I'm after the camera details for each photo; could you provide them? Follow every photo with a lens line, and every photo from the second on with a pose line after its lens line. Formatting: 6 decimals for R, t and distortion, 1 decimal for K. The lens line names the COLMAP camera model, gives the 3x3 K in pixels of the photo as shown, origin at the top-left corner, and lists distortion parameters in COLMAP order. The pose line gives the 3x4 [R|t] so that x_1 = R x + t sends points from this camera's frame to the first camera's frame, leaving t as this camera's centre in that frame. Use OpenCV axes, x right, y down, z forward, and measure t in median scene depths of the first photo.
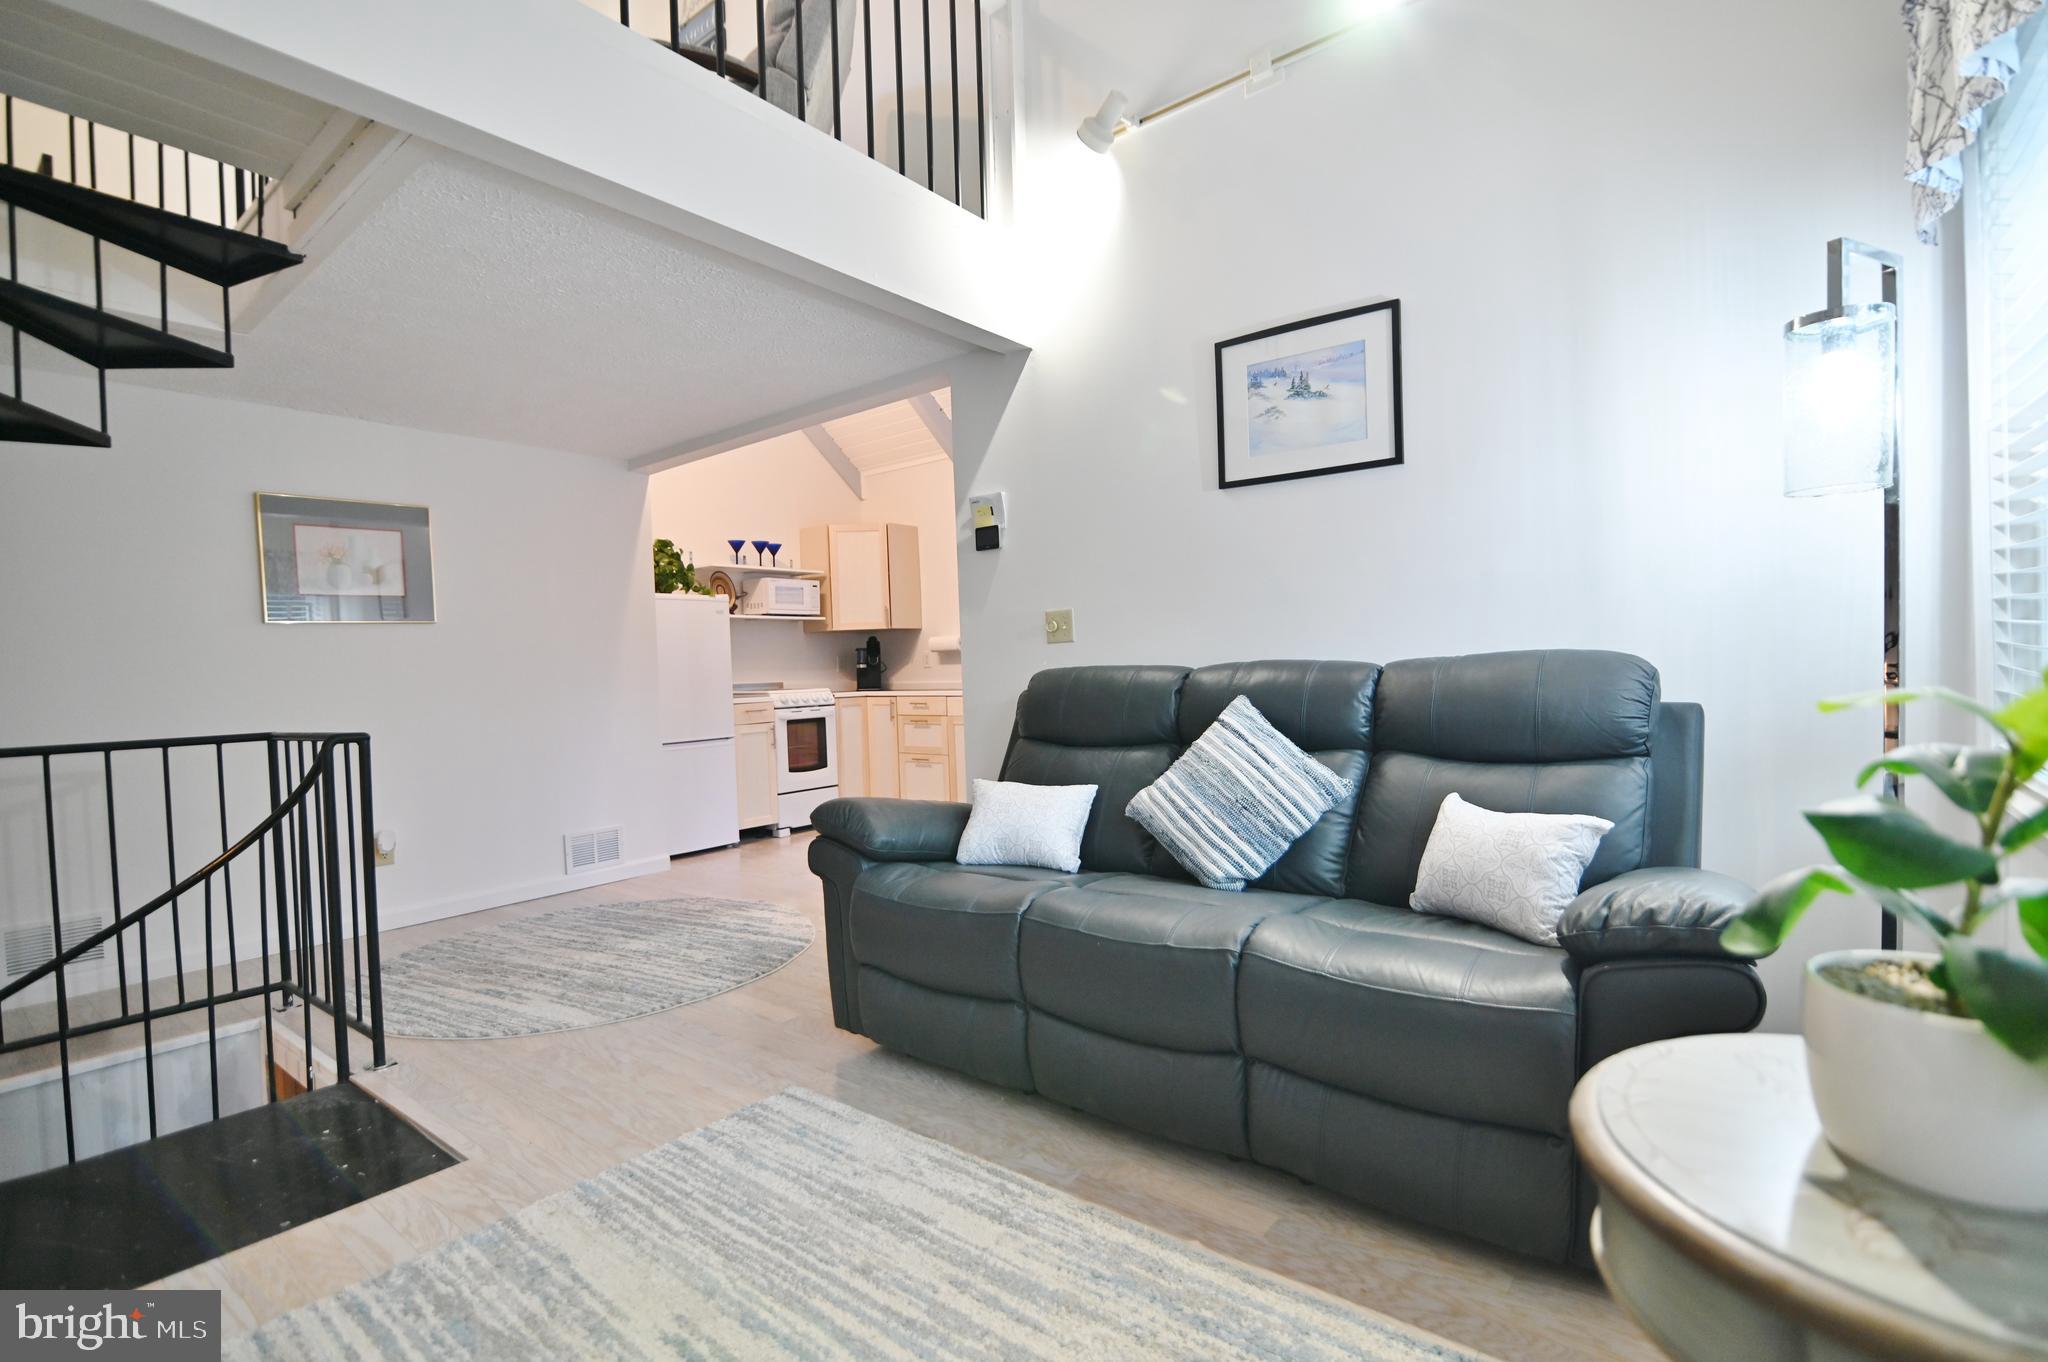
lens RADIAL K [[931.7, 0, 1017.9], [0, 931.7, 694.0], [0, 0, 1]] dist [-0.022854, 0.002174]
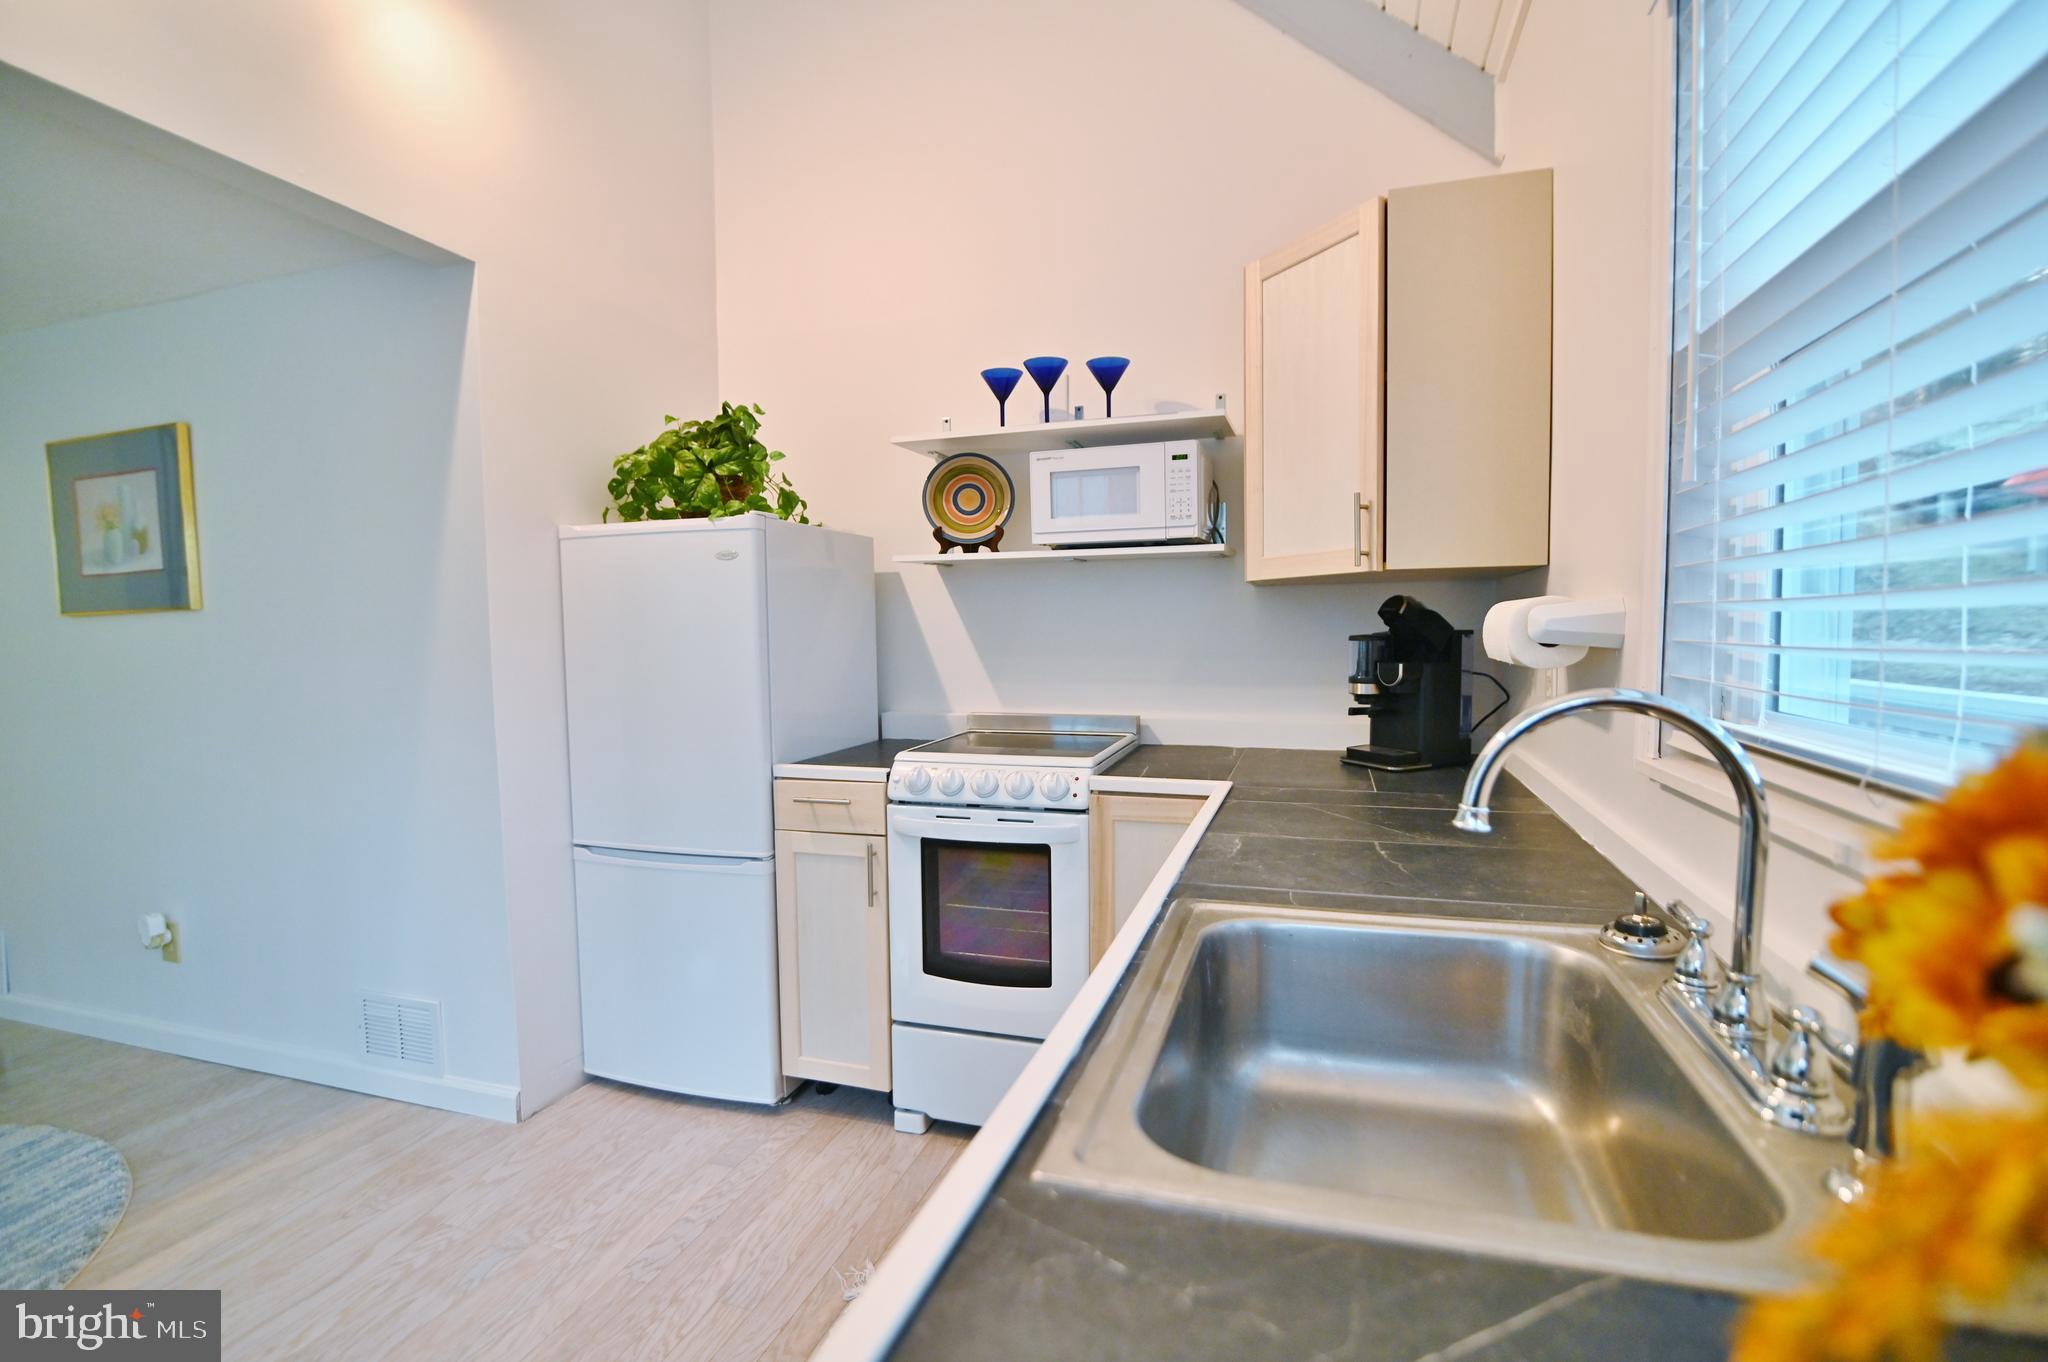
lens RADIAL K [[931.7, 0, 1025.8], [0, 931.7, 685.9], [0, 0, 1]] dist [-0.022854, 0.002174]
pose [[0.349827, 0.091857, -0.932300, 0.248933], [-0.026049, 0.995750, 0.088334, -0.152463], [0.936452, -0.006616, 0.350733, 2.109569]]
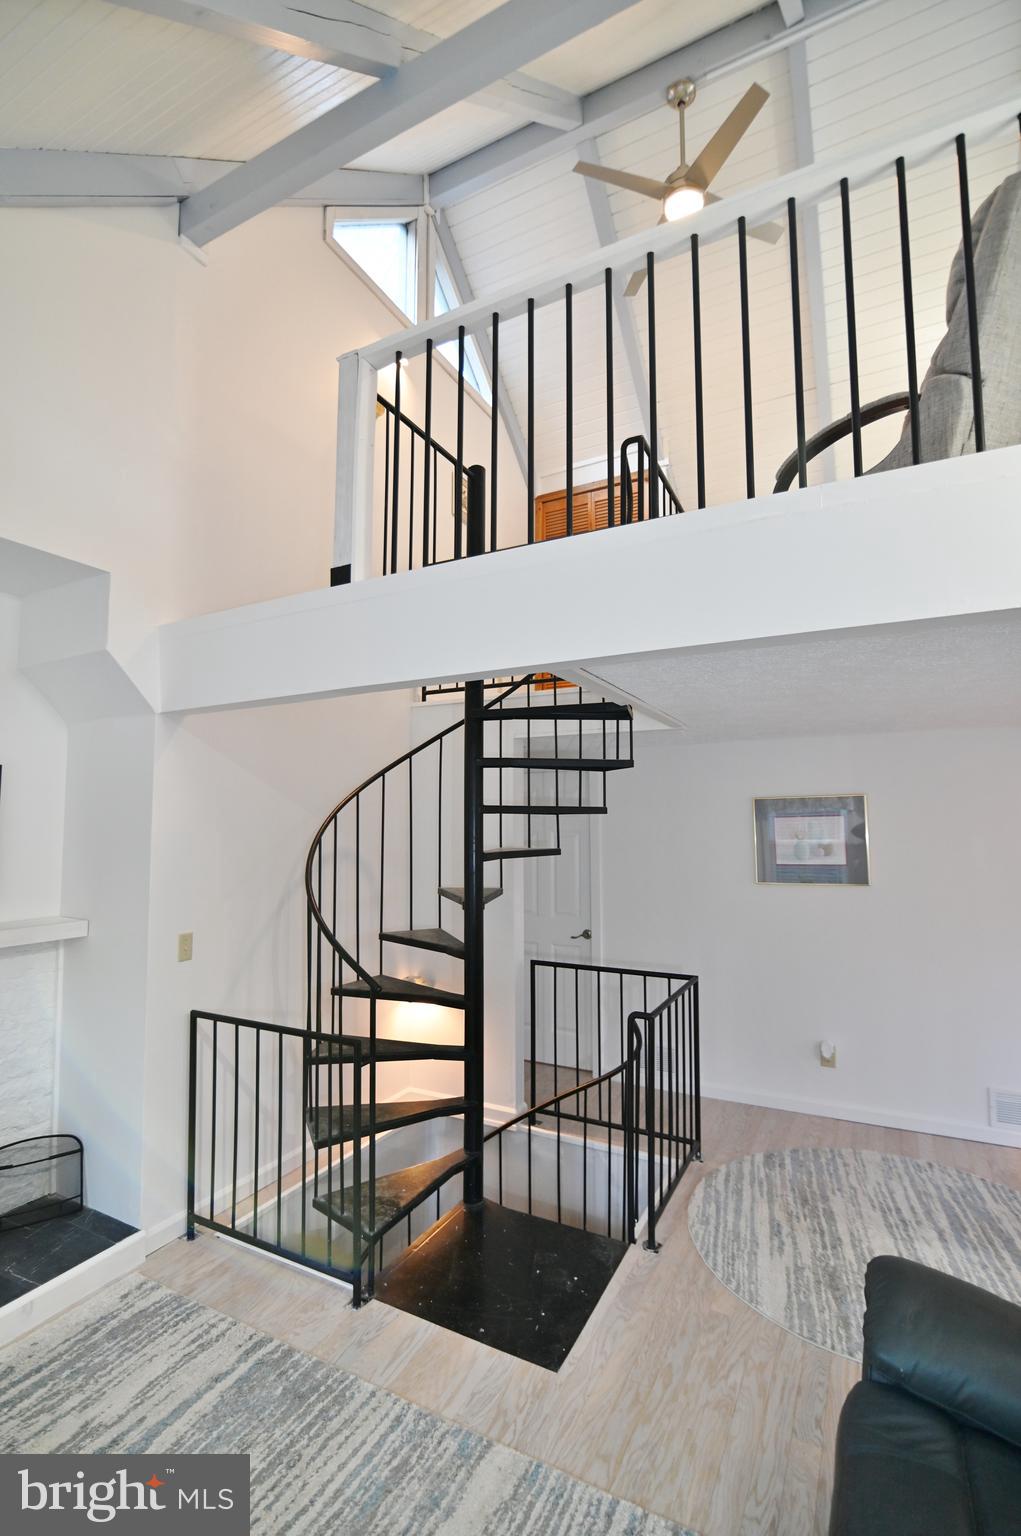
lens RADIAL K [[698.7, 0, 508.3], [0, 698.7, 774.8], [0, 0, 1]] dist [-0.022854, 0.002174]
pose [[0.188586, -0.032053, -0.981533, 0.348260], [-0.034161, 0.998648, -0.039176, -0.281363], [0.981462, 0.040918, 0.187236, 0.525733]]
